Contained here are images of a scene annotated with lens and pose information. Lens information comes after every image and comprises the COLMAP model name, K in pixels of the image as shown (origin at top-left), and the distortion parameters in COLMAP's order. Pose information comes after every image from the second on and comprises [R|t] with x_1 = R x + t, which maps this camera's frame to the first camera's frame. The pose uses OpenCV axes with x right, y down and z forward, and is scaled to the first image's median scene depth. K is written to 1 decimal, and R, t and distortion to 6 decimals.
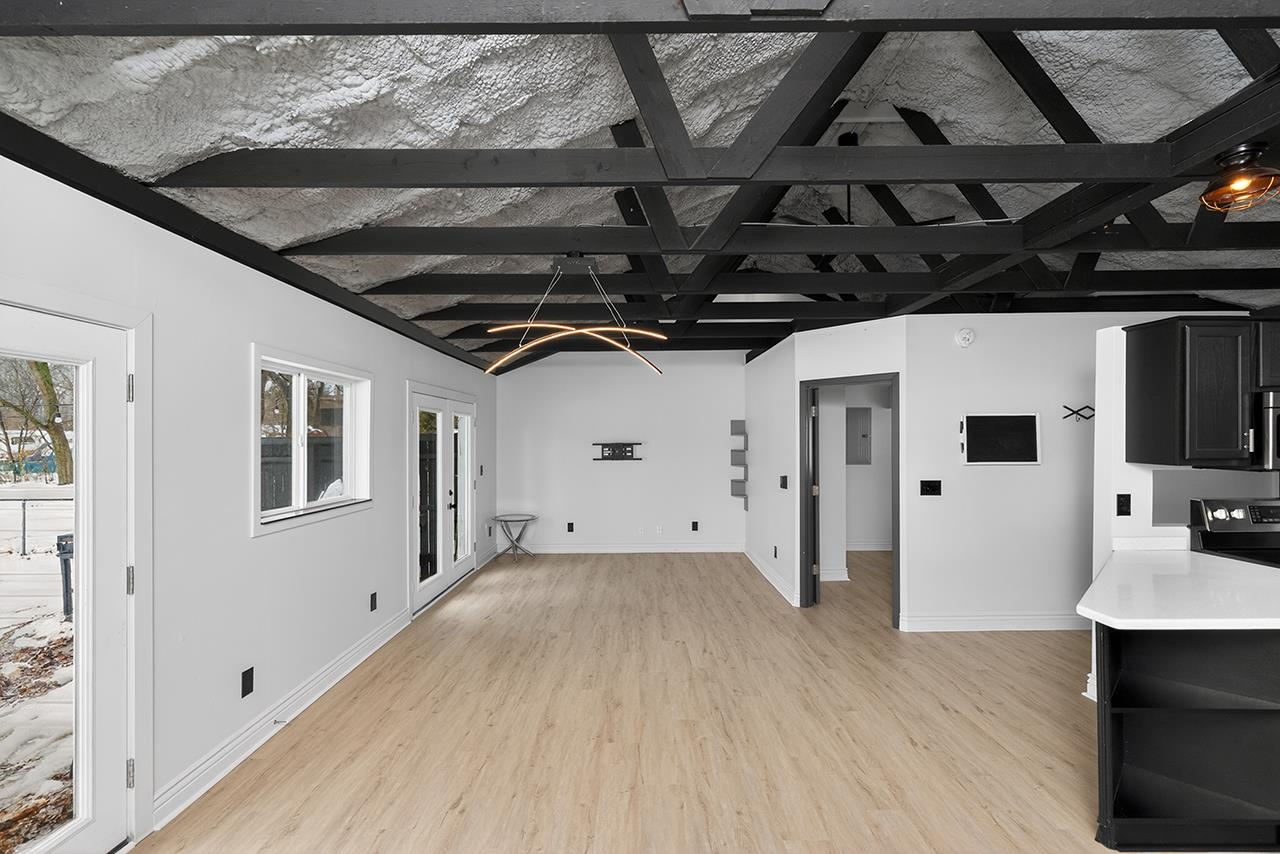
lens RADIAL K [[550.7, 0, 641.1], [0, 550.7, 436.5], [0, 0, 1]] dist [-0.000900, 0.000082]
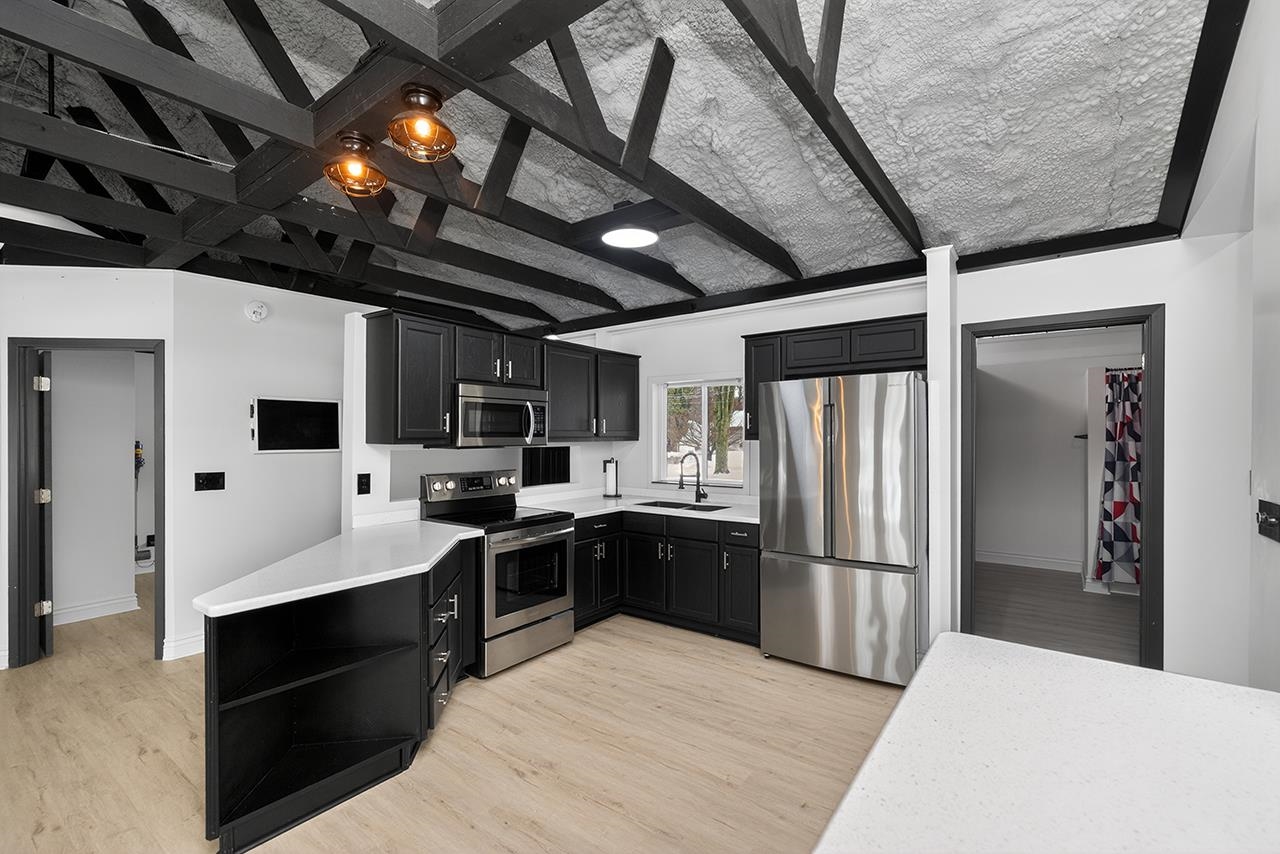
lens RADIAL K [[554.8, 0, 633.3], [0, 554.8, 442.7], [0, 0, 1]] dist [0.005248, 0.000296]
pose [[0.609019, -0.004426, 0.793144, 0.265561], [-0.004148, 0.999953, 0.008764, 0.025943], [-0.793145, -0.008627, 0.608972, -0.040274]]
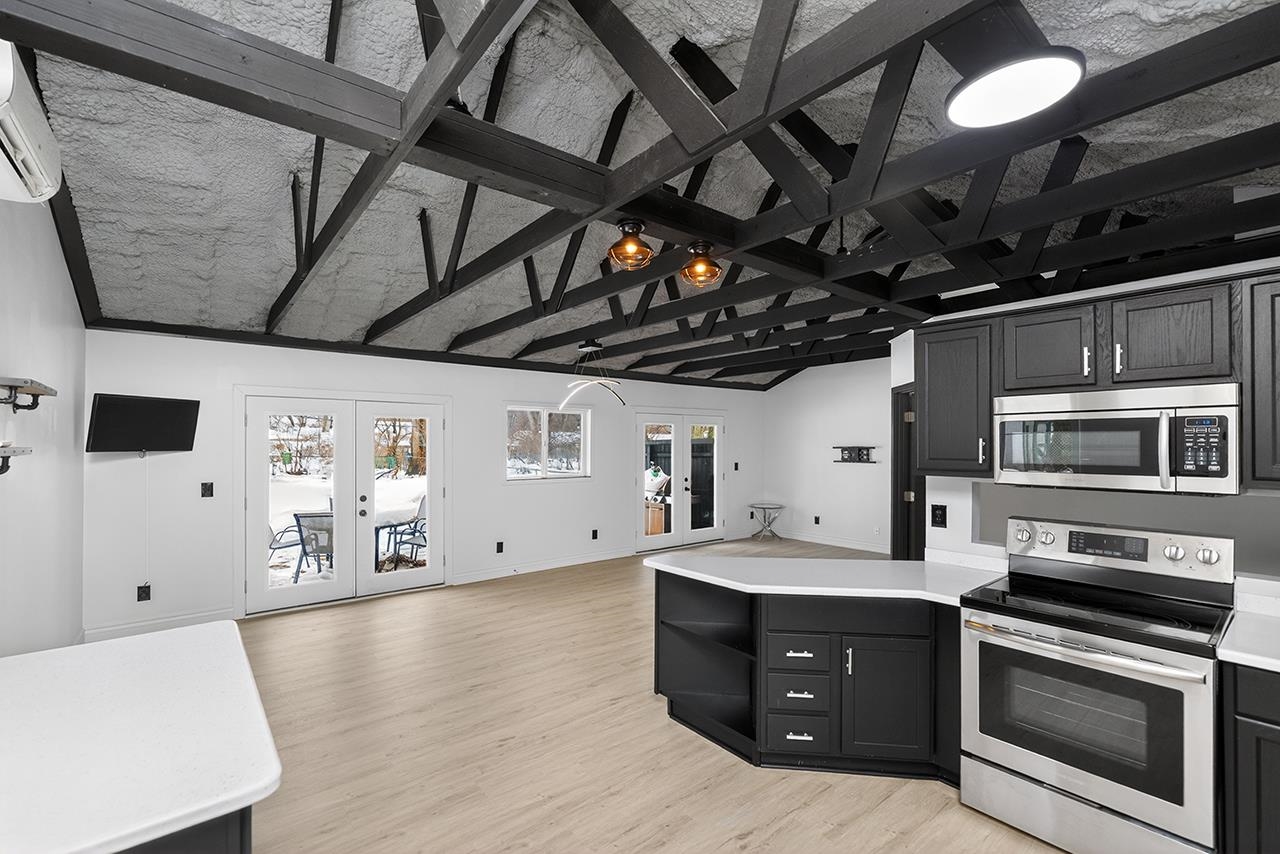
lens RADIAL K [[558.2, 0, 642.2], [0, 558.2, 442.0], [0, 0, 1]] dist [0.001971, 0.000781]
pose [[0.630732, 0.005062, -0.775984, 0.993417], [0.000560, 0.999975, 0.006978, -0.009338], [0.776001, -0.004835, 0.630714, -0.014006]]
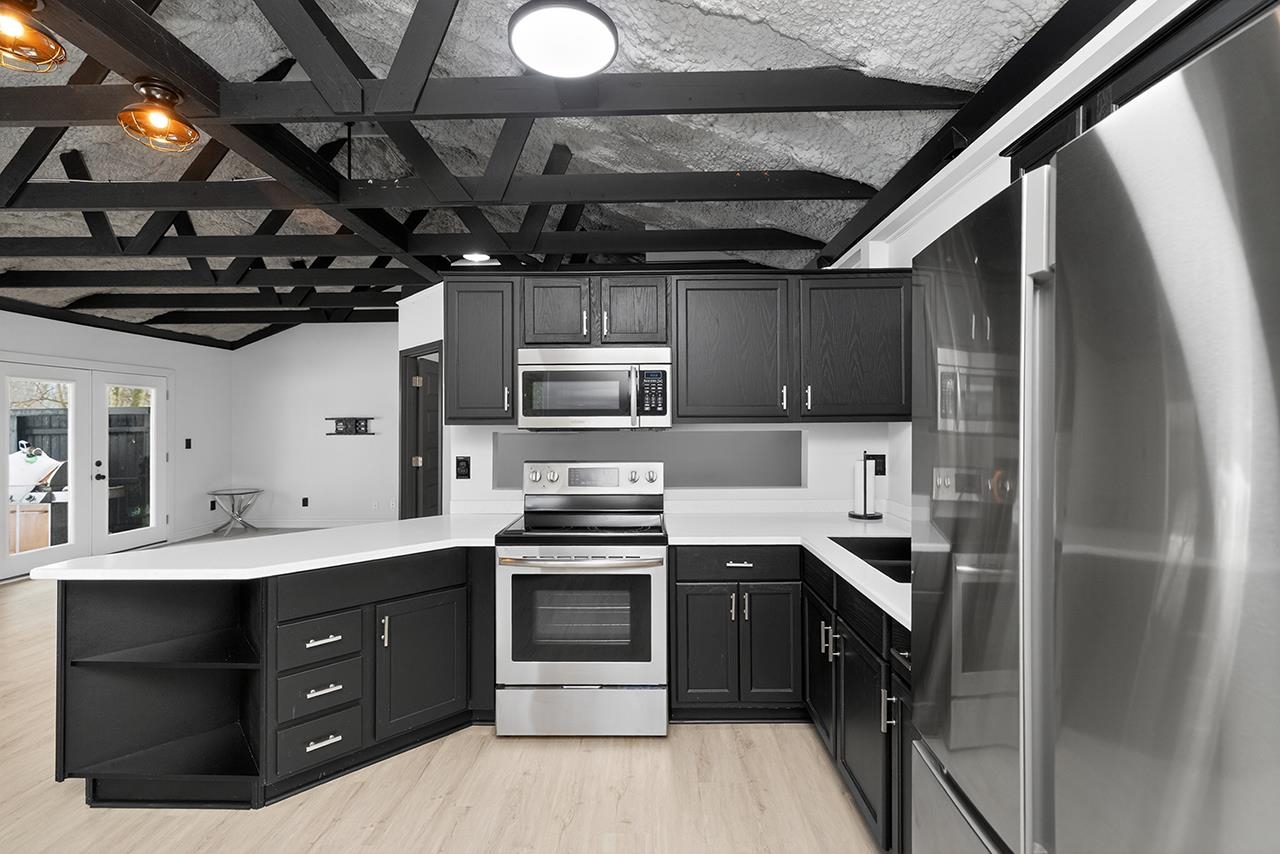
lens RADIAL K [[552.7, 0, 639.5], [0, 552.7, 423.3], [0, 0, 1]] dist [-0.000565, -0.000234]
pose [[0.999776, 0.002141, -0.021067, 0.920165], [-0.002054, 0.999989, 0.004159, 0.031071], [0.021076, -0.004115, 0.999769, 0.019601]]
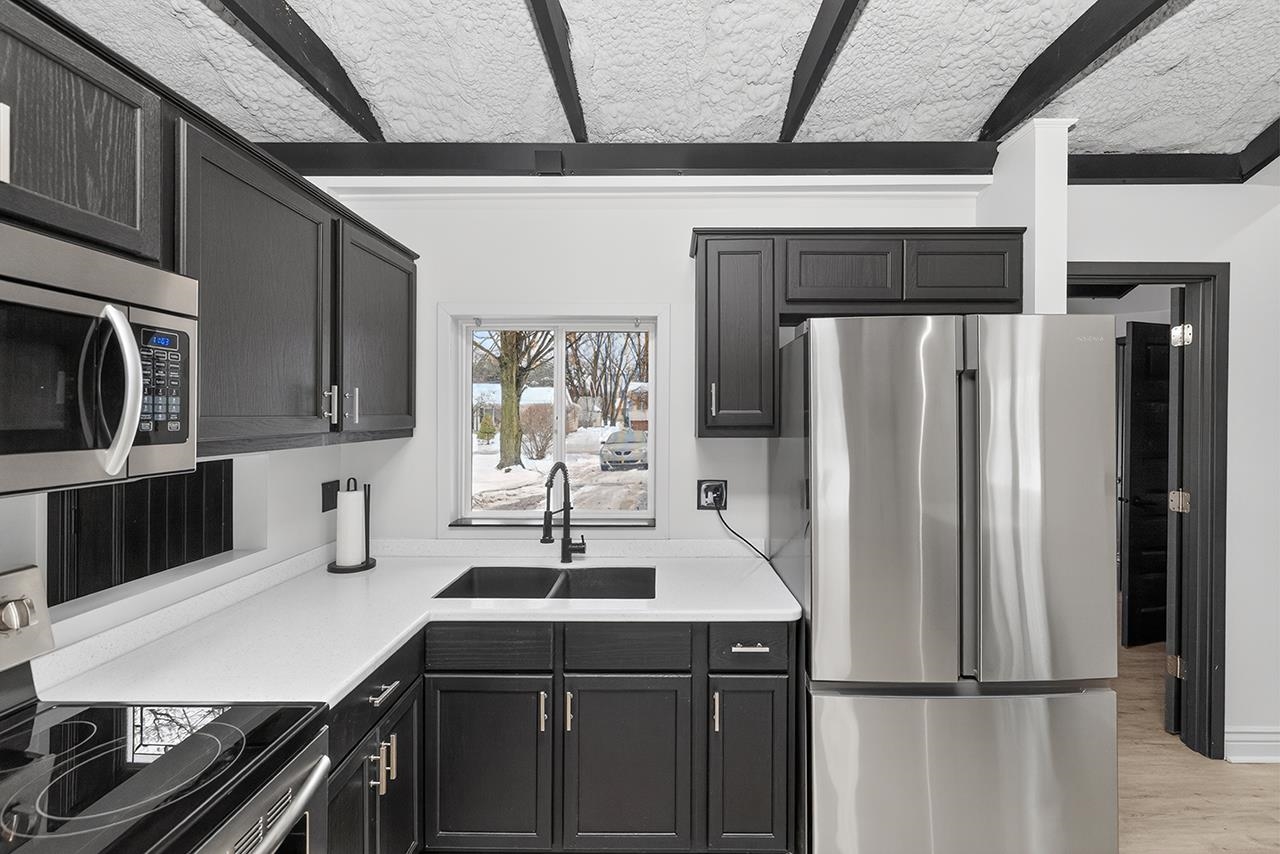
lens RADIAL K [[560.2, 0, 642.6], [0, 560.2, 421.8], [0, 0, 1]] dist [0.000083, 0.000590]
pose [[0.024910, -0.006054, 0.999671, 0.674835], [-0.006883, 0.999957, 0.006228, 0.011430], [-0.999666, -0.007036, 0.024867, 0.446140]]
